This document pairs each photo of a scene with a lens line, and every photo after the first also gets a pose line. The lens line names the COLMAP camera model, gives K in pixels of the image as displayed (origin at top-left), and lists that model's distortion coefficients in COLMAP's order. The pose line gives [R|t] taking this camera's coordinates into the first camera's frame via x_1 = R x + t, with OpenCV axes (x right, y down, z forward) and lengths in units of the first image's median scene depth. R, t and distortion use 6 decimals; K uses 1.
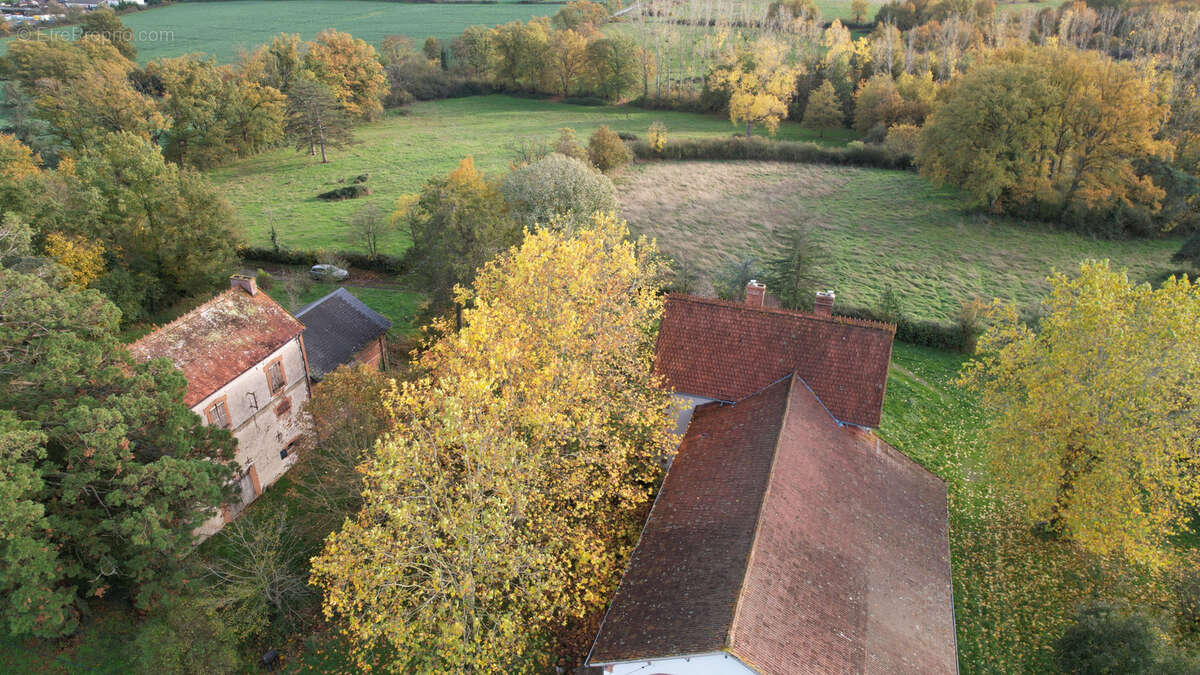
lens RADIAL K [[767.8, 0, 600.6], [0, 767.8, 343.5], [0, 0, 1]] dist [-0.079050, 0.073777]
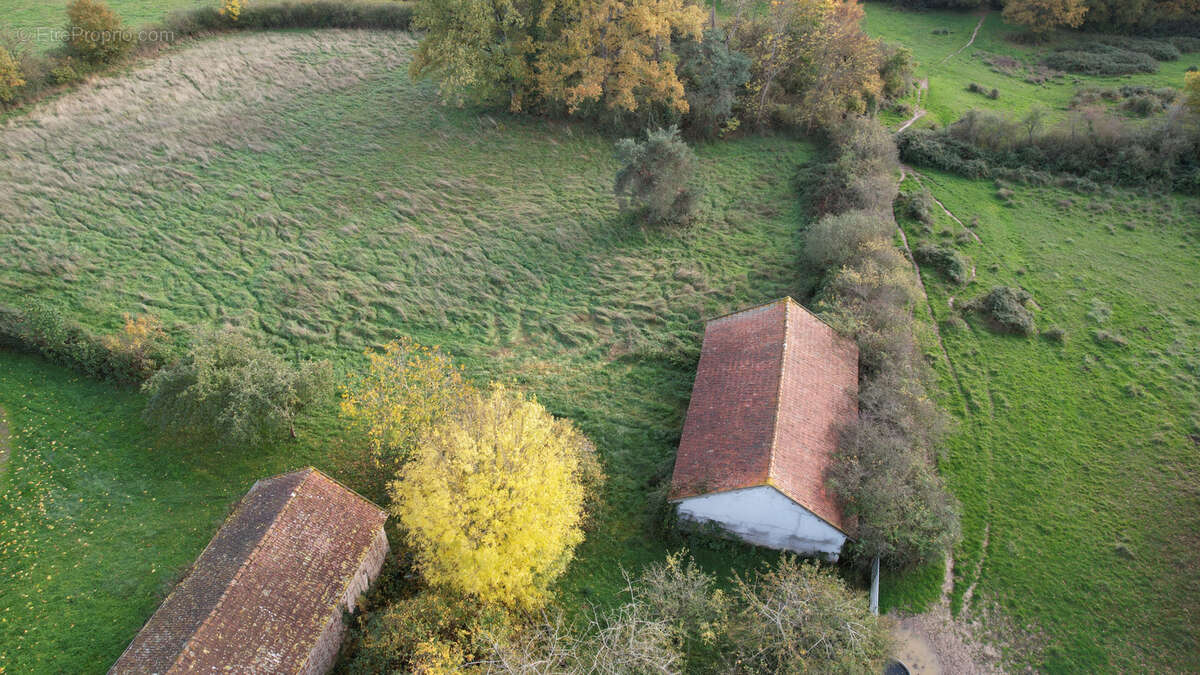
lens RADIAL K [[767.8, 0, 600.6], [0, 767.8, 343.5], [0, 0, 1]] dist [-0.079050, 0.073777]
pose [[0.997782, -0.045381, 0.048707, 0.632474], [0.033950, 0.976222, 0.214097, -0.120075], [-0.057265, -0.211968, 0.975597, 0.222244]]
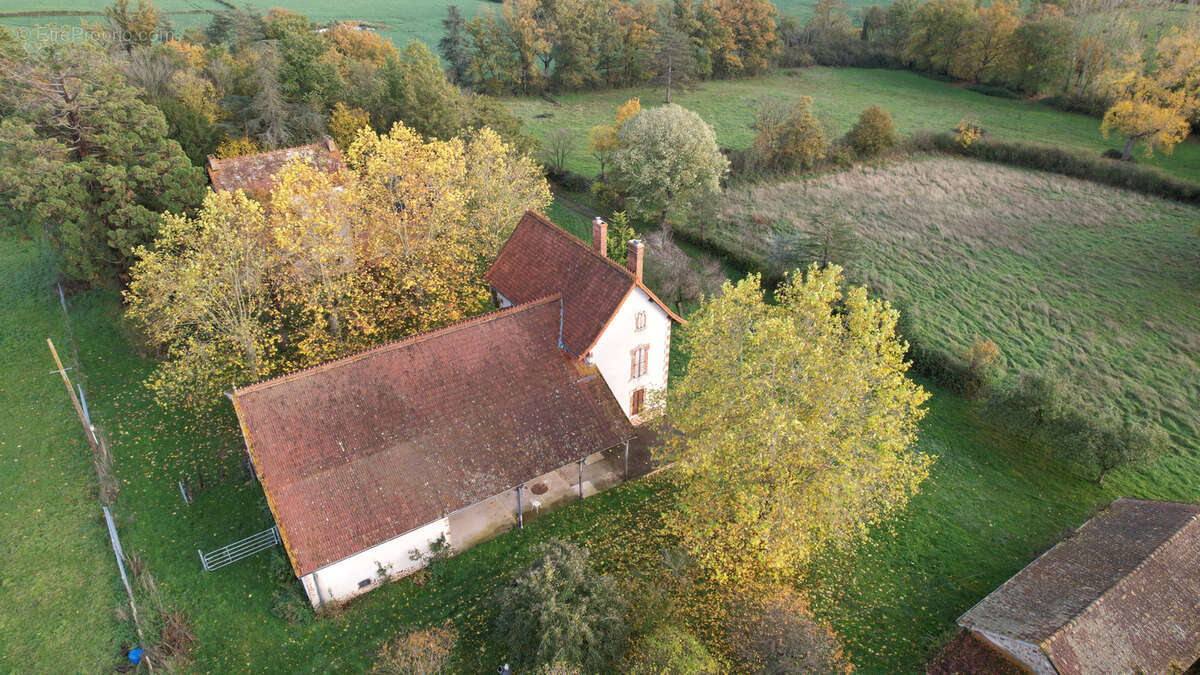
lens RADIAL K [[767.8, 0, 600.6], [0, 767.8, 343.5], [0, 0, 1]] dist [-0.079050, 0.073777]
pose [[0.795745, 0.313085, -0.518428, 0.424323], [-0.291758, 0.948306, 0.124868, -0.024679], [0.530723, 0.051893, 0.845955, 0.036808]]
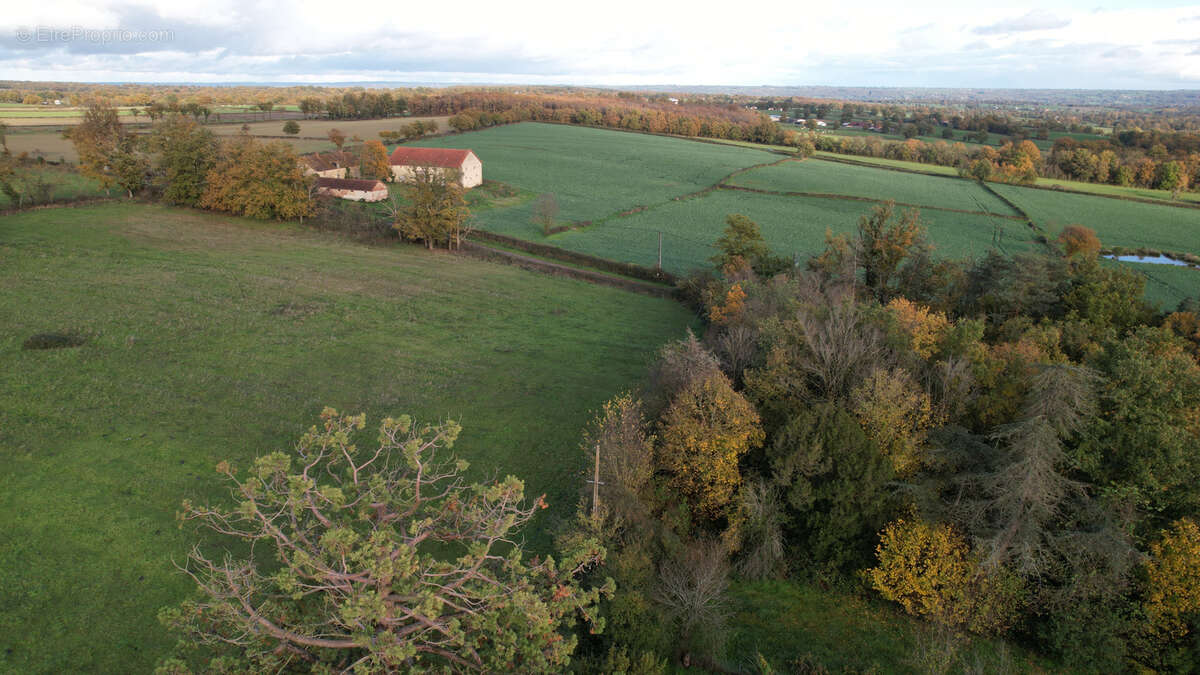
lens RADIAL K [[767.8, 0, 600.6], [0, 767.8, 343.5], [0, 0, 1]] dist [-0.079050, 0.073777]
pose [[-0.010296, 0.316333, -0.948592, -0.122841], [-0.491465, 0.824556, 0.280304, -0.147053], [0.870837, 0.469086, 0.146977, 0.294146]]
